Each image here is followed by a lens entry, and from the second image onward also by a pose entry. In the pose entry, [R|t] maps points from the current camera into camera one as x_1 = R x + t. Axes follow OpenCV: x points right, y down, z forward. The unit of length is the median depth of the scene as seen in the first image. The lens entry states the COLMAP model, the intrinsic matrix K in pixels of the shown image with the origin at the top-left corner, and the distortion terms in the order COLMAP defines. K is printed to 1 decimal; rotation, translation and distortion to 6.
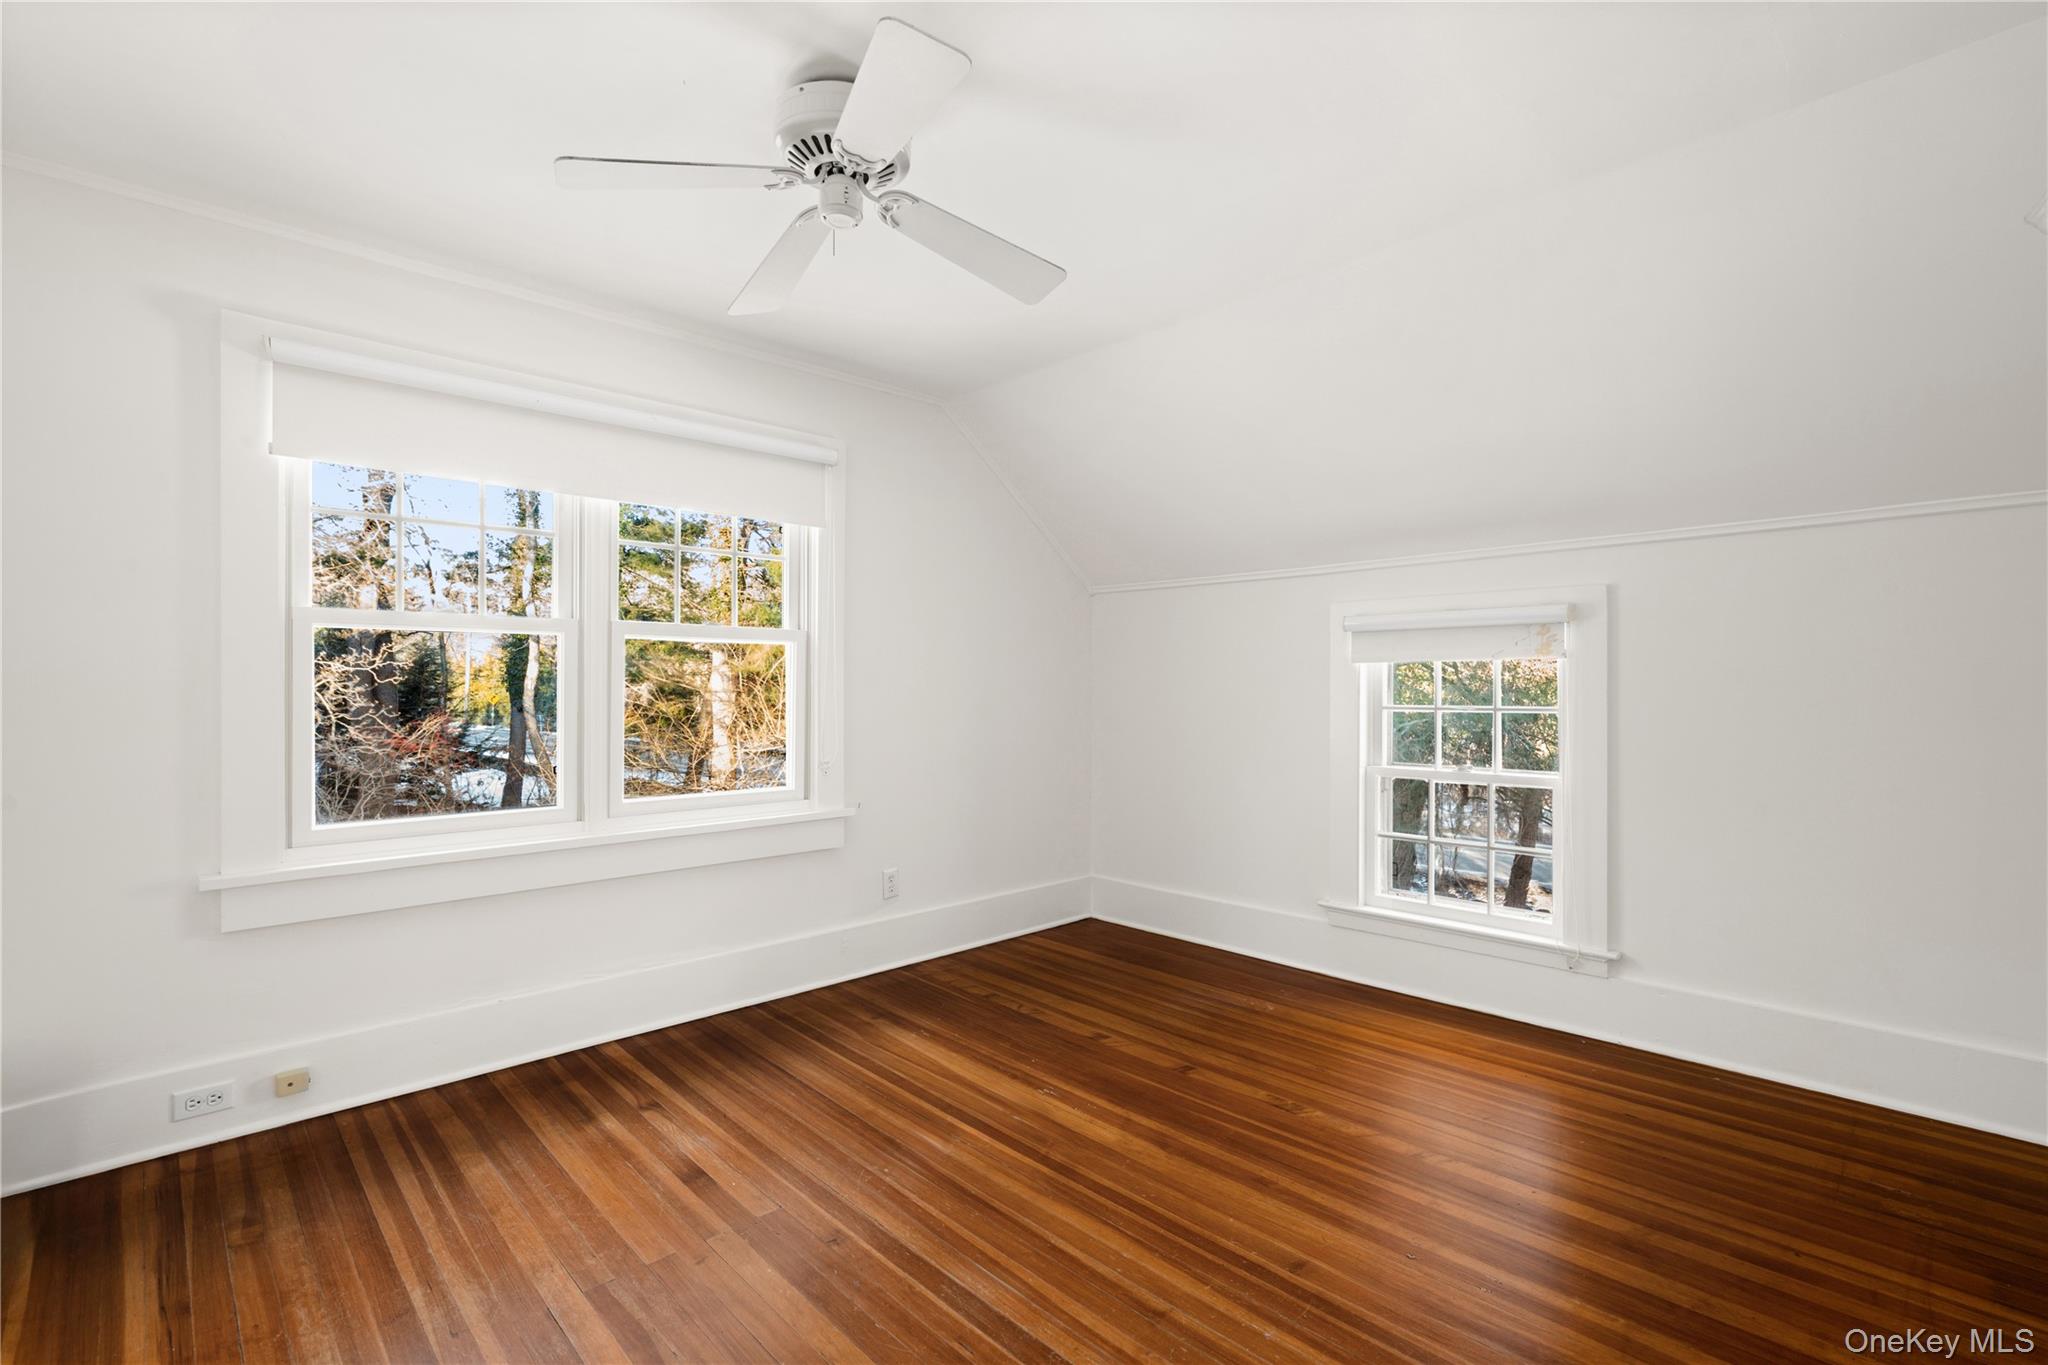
lens RADIAL K [[930.8, 0, 1023.9], [0, 930.8, 697.5], [0, 0, 1]] dist [-0.006484, 0.004519]
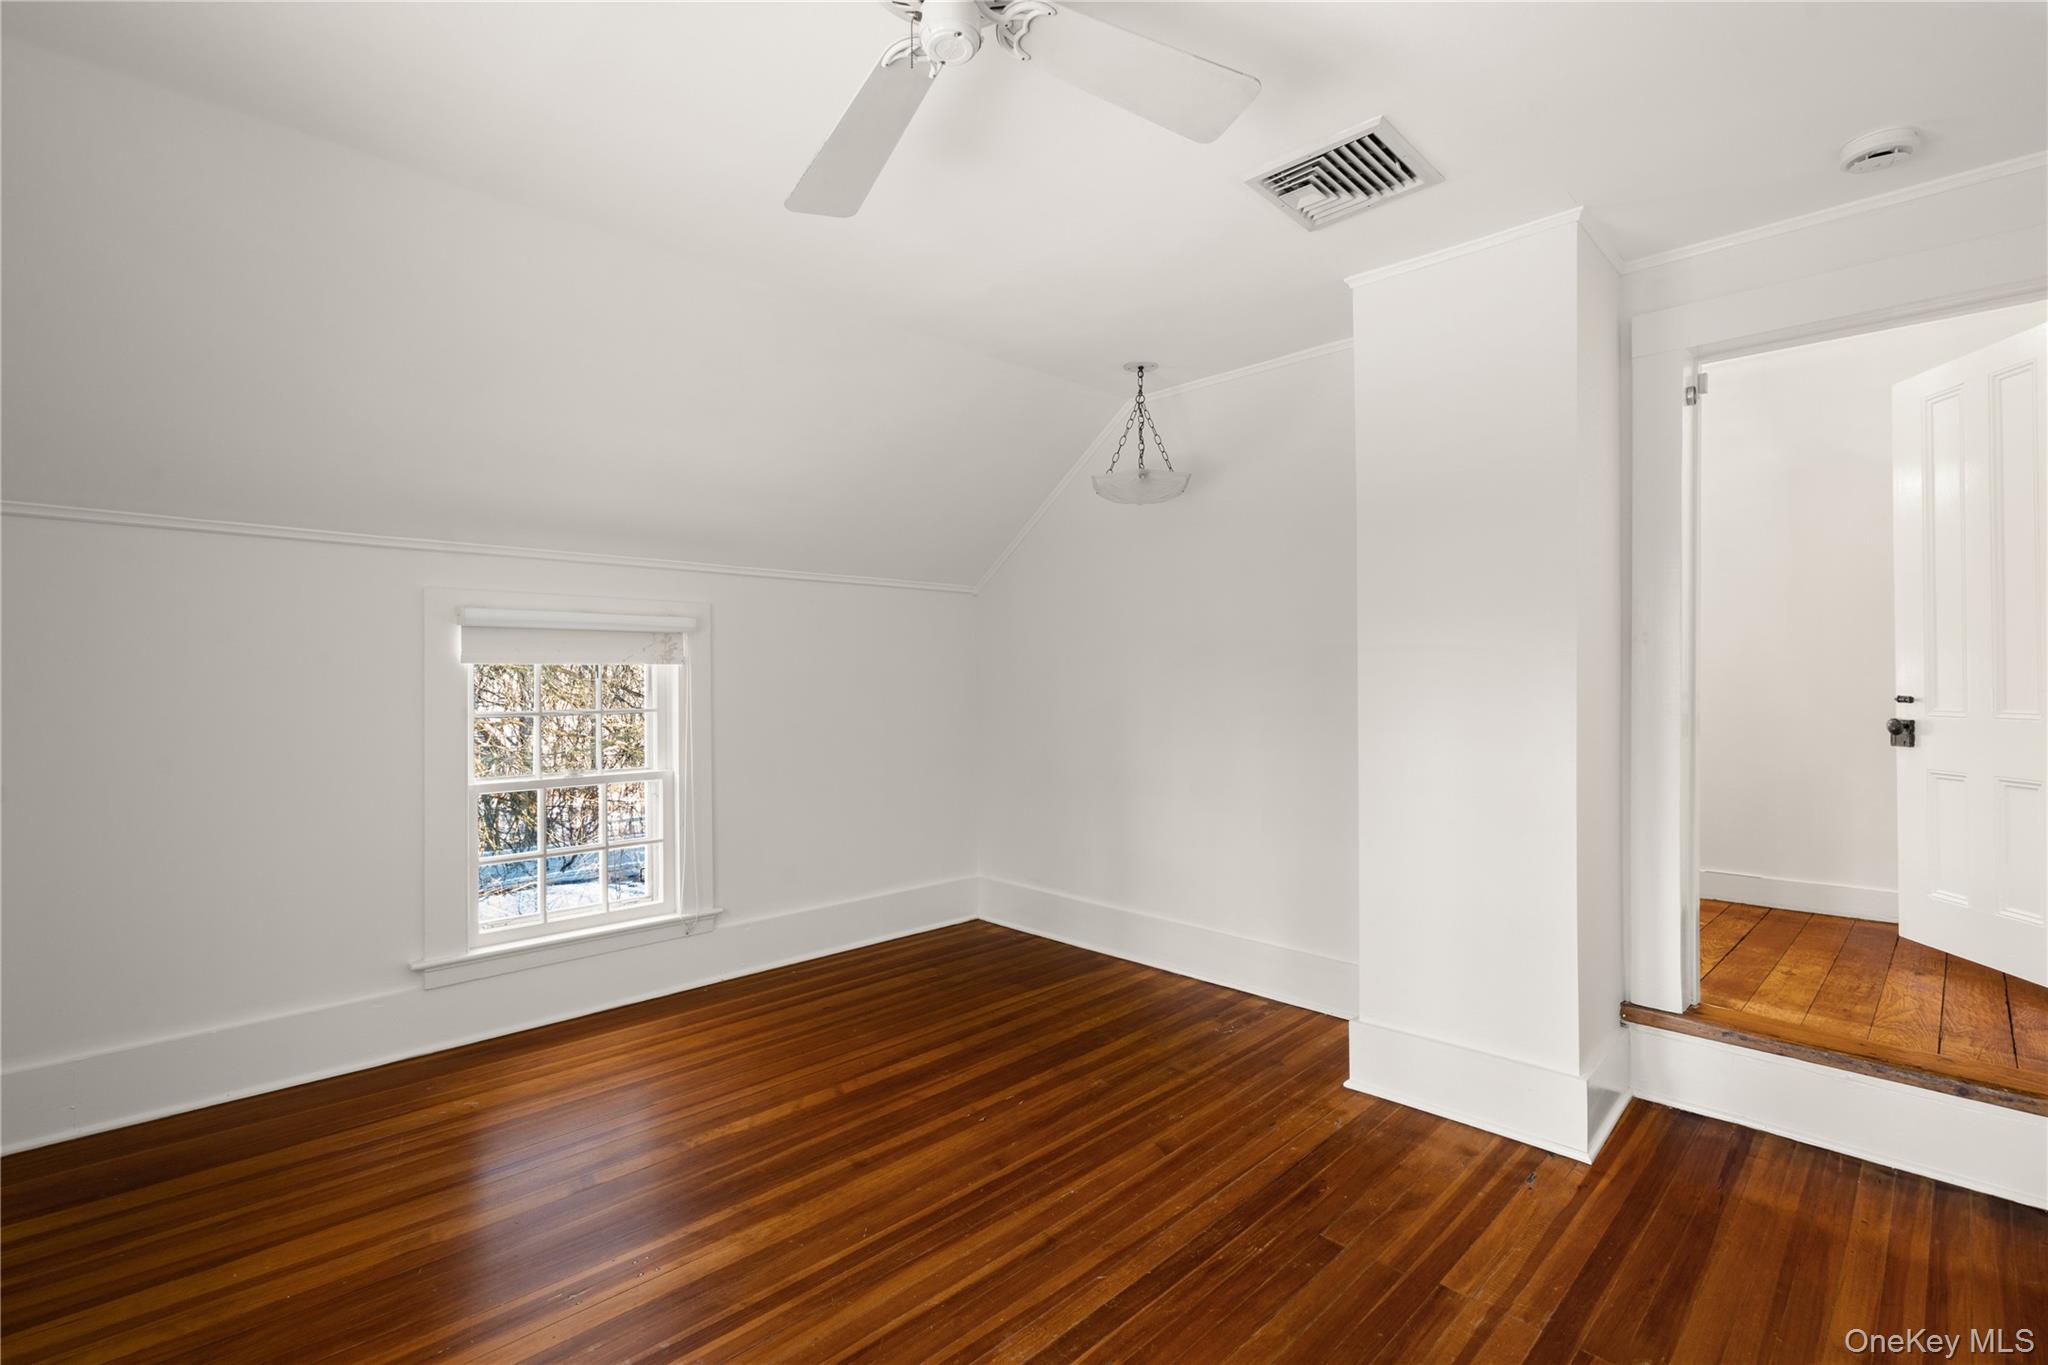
lens RADIAL K [[930.8, 0, 1022.8], [0, 930.8, 668.7], [0, 0, 1]] dist [-0.006484, 0.004519]
pose [[-0.017012, 0.017777, 0.999697, -0.770379], [0.016845, 0.999705, -0.017490, -0.012872], [-0.999713, 0.016542, -0.017306, 0.801185]]
